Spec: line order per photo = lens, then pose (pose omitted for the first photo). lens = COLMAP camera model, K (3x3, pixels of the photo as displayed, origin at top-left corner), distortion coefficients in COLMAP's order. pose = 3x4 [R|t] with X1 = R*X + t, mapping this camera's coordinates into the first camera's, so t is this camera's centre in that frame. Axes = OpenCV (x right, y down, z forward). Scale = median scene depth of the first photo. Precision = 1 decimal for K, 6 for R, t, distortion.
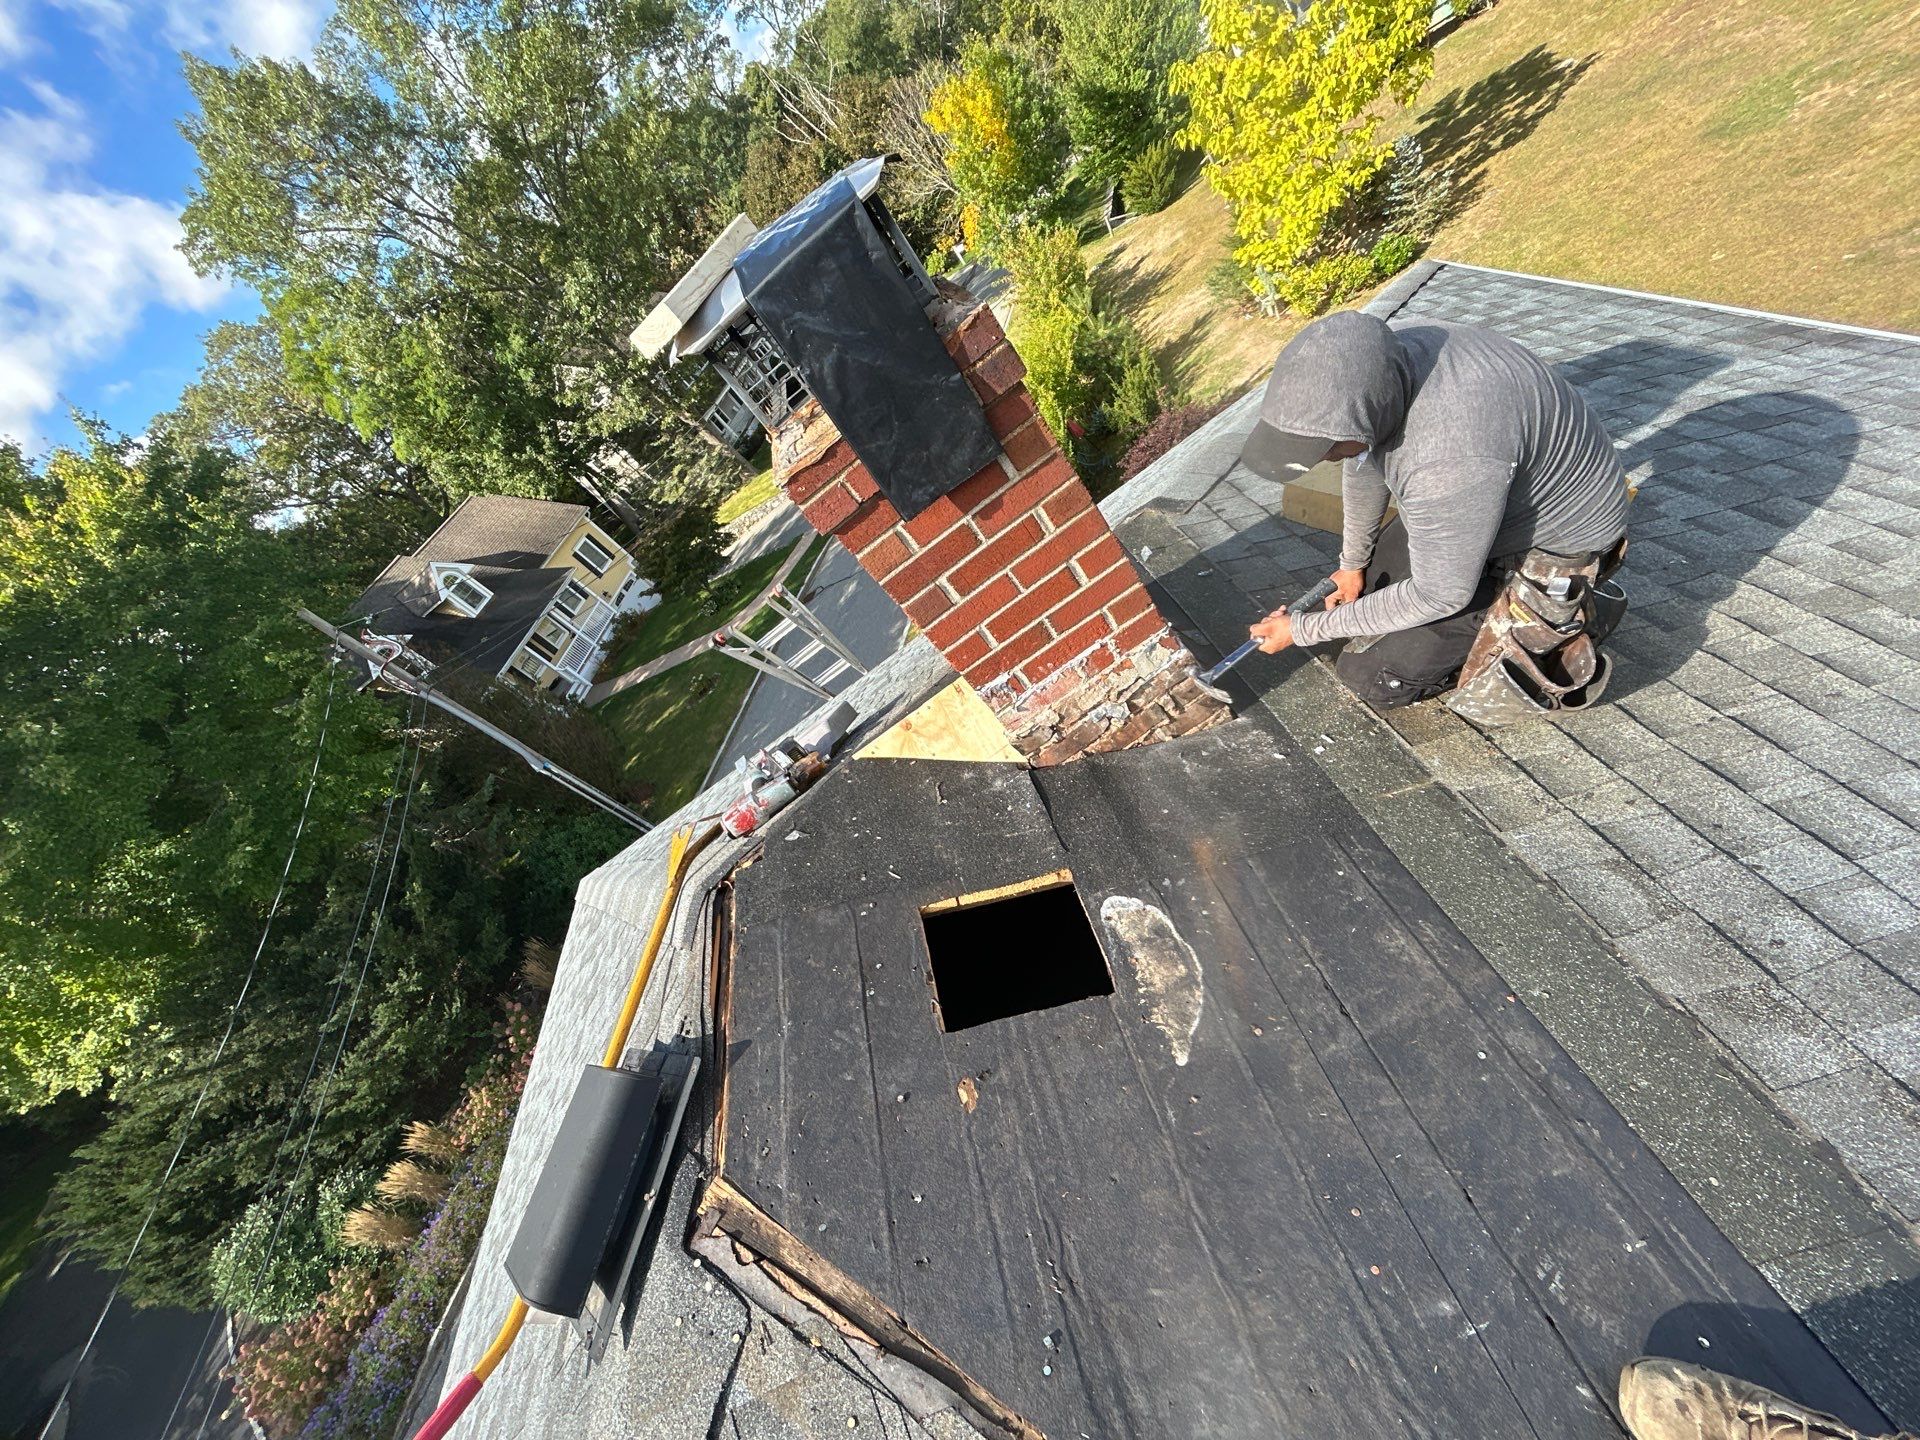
lens RADIAL K [[768.1, 0, 950.7], [0, 768.1, 719.2], [0, 0, 1]] dist [0.002506, 0.000570]
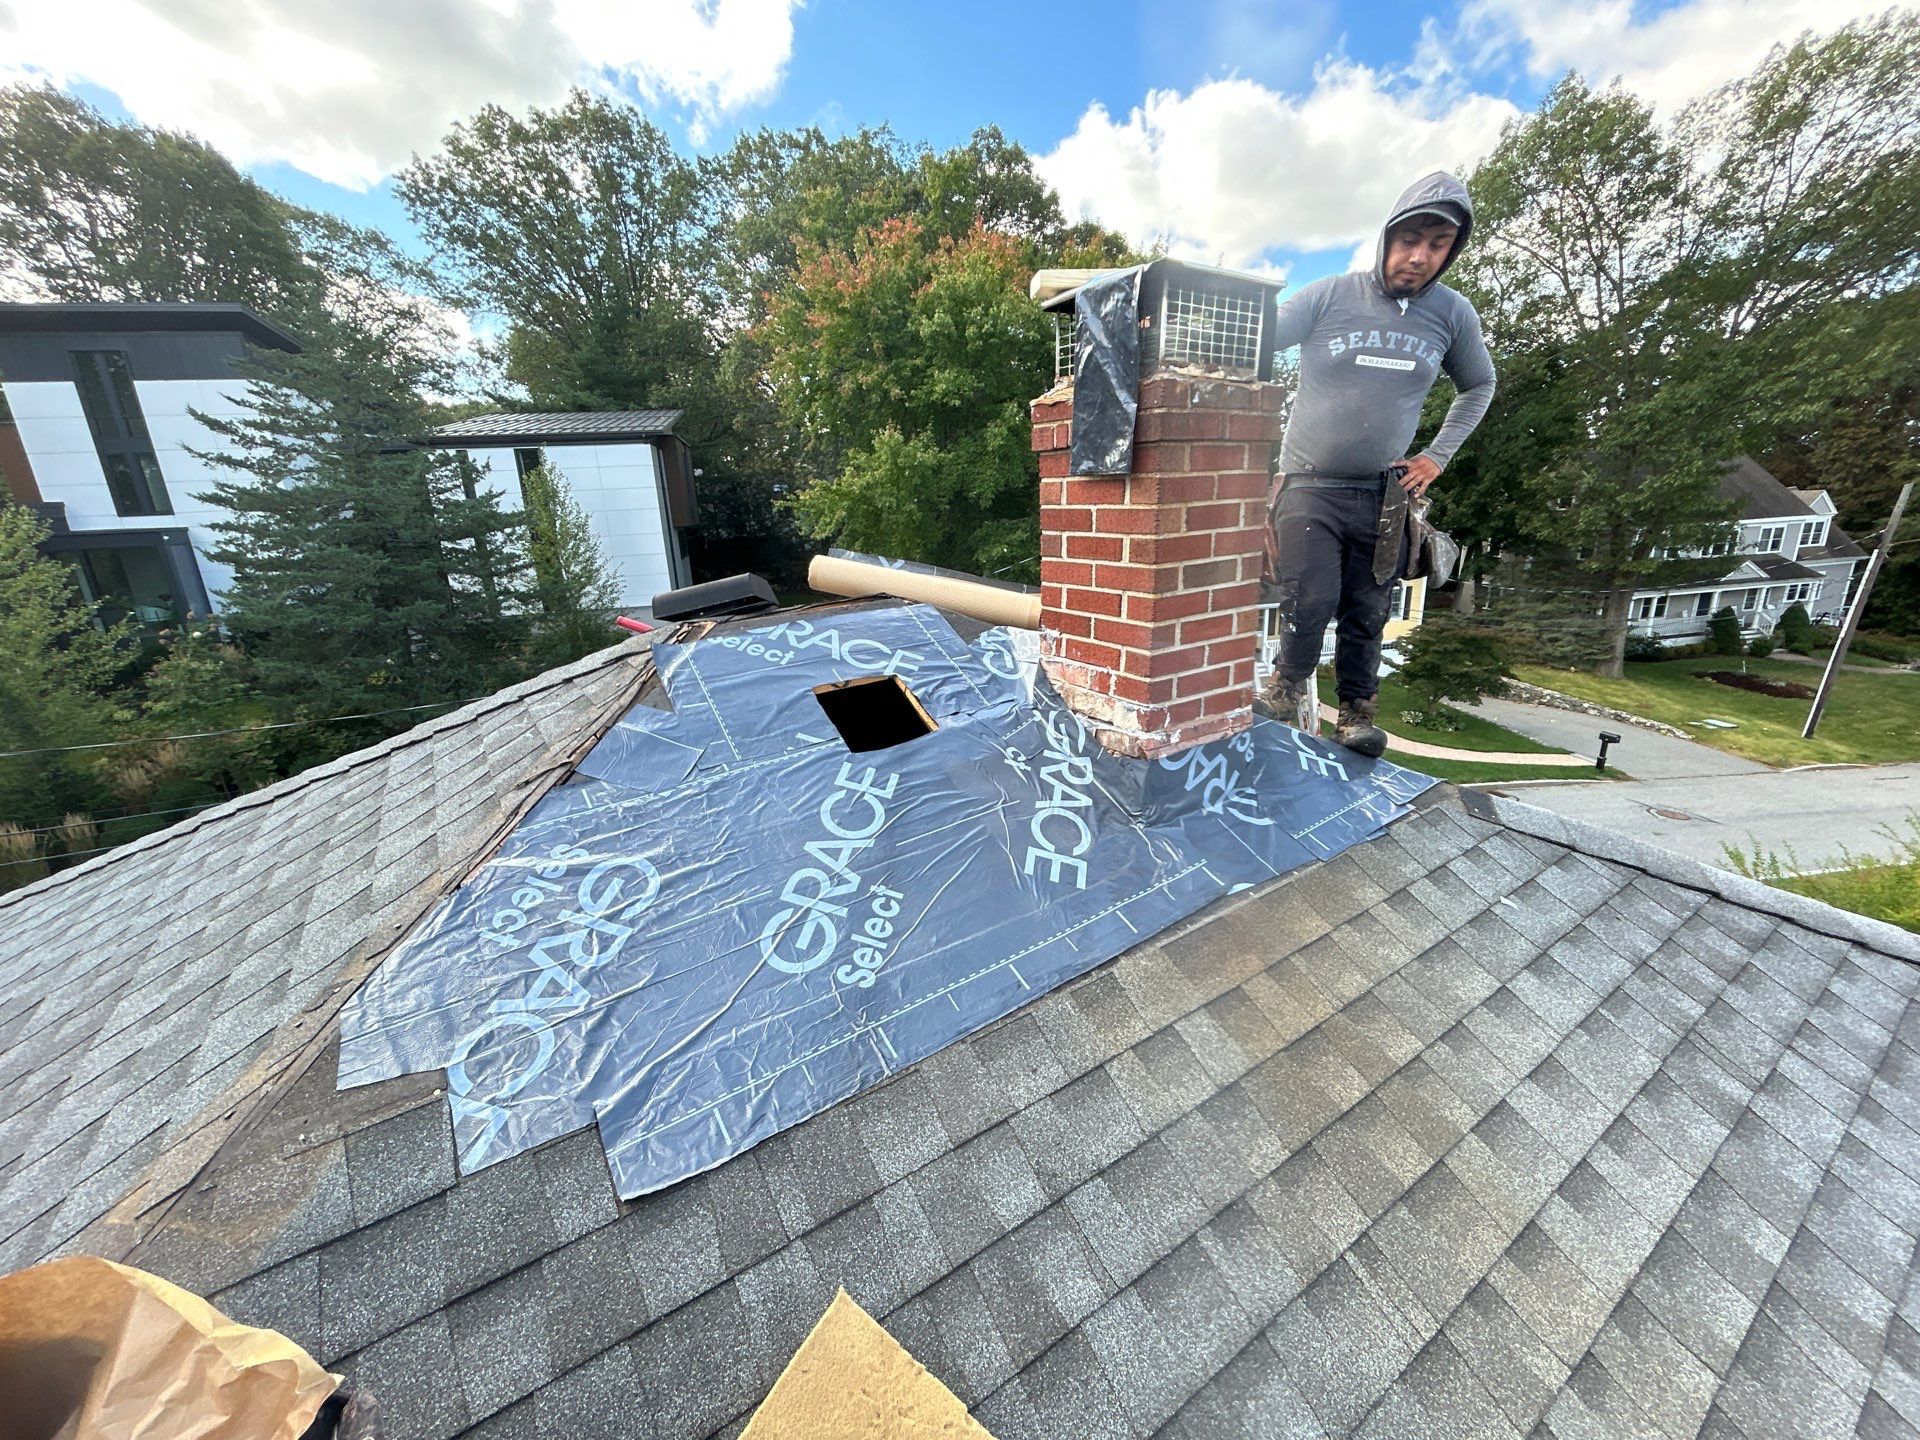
lens RADIAL K [[771.1, 0, 960.0], [0, 771.1, 720.0], [0, 0, 1]] dist [0.000144, 0.000502]
pose [[0.321022, 0.754860, -0.571954, 0.827127], [-0.767995, 0.560879, 0.309188, -0.237370], [0.554191, 0.340002, 0.759783, -0.037591]]
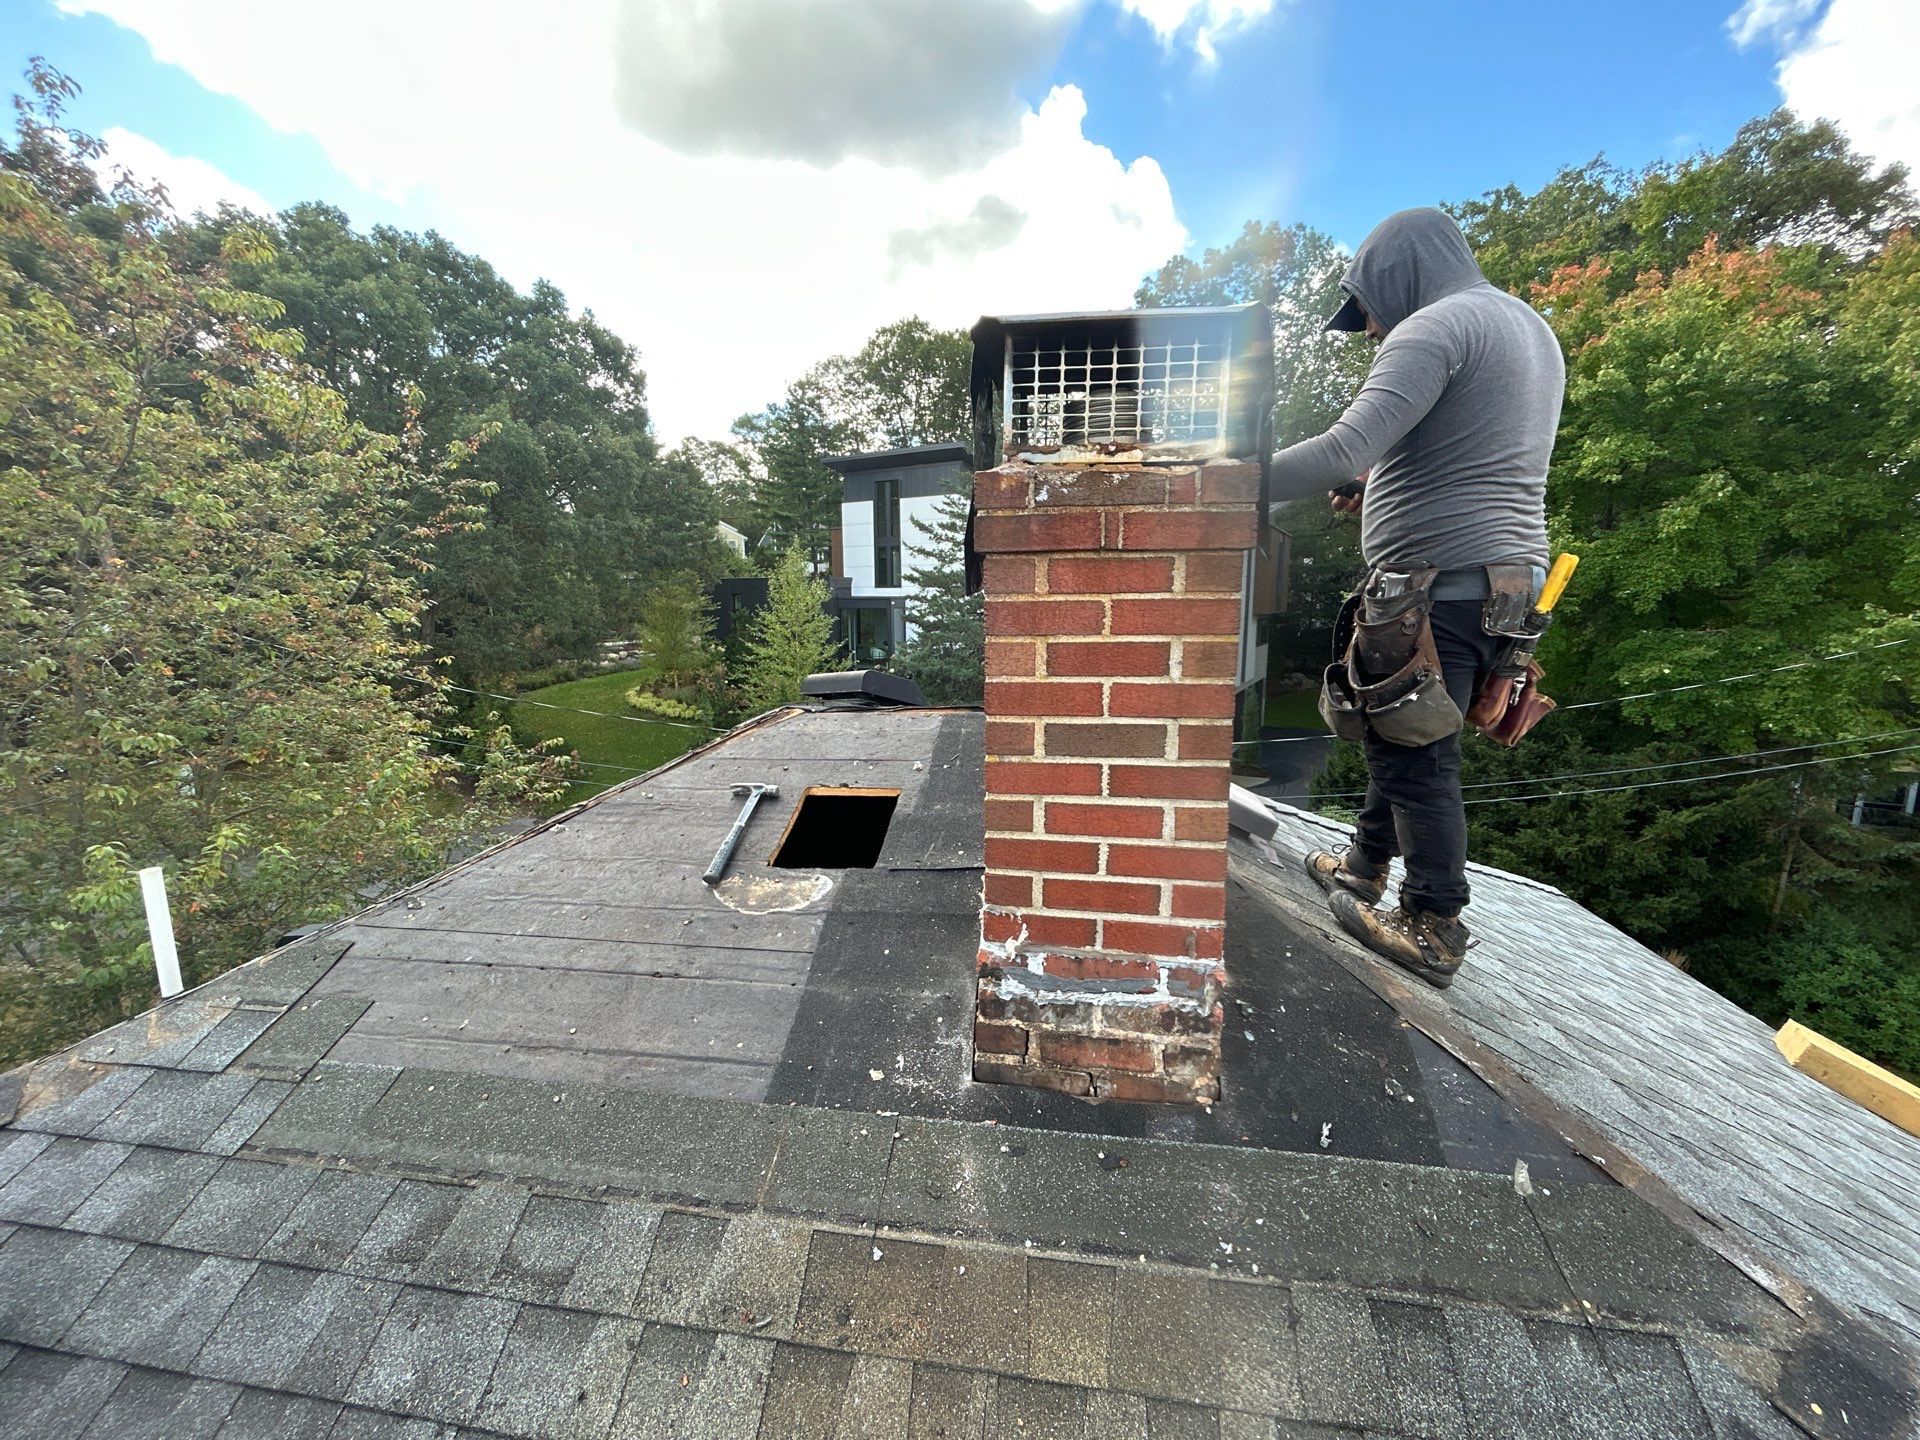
lens RADIAL K [[773.4, 0, 957.1], [0, 773.4, 724.7], [0, 0, 1]] dist [0.002825, -0.000597]
pose [[-0.297199, 0.694897, -0.654822, 0.672735], [-0.483950, 0.481561, 0.730679, -0.777739], [0.823083, 0.534058, 0.193176, 0.663210]]
